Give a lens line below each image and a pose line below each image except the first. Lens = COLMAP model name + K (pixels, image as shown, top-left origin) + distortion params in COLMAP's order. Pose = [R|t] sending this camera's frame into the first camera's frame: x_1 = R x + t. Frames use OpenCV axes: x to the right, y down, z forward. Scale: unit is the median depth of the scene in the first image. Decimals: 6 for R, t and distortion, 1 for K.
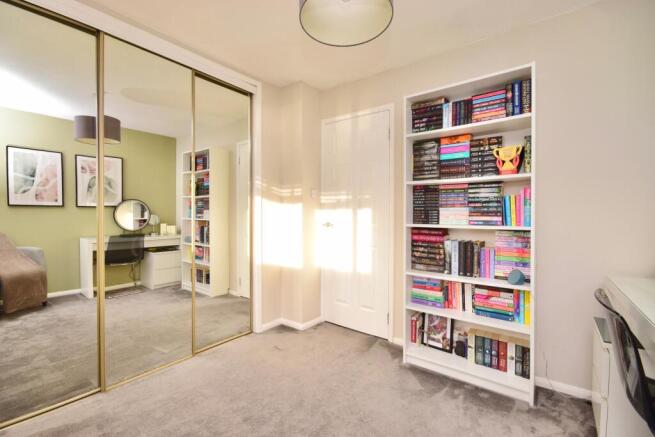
lens RADIAL K [[287.9, 0, 327.5], [0, 287.9, 218.5], [0, 0, 1]] dist [-0.000386, -0.000119]
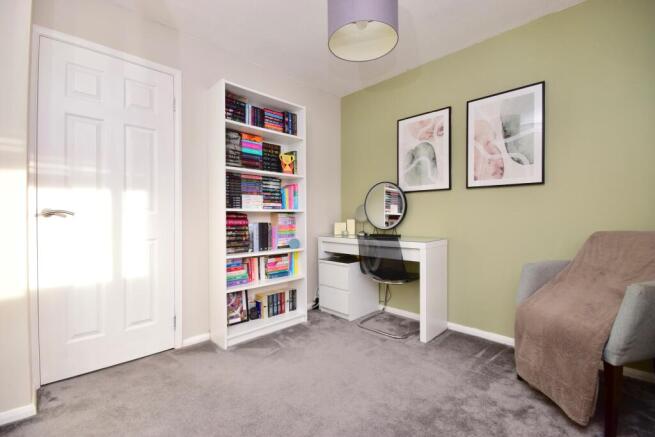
lens RADIAL K [[287.6, 0, 327.3], [0, 287.6, 215.7], [0, 0, 1]] dist [0.002115, -0.007259]
pose [[0.141795, -0.006700, 0.989873, -0.705210], [0.017924, 0.999831, 0.004200, 0.049238], [-0.989734, 0.017147, 0.141891, 0.545589]]
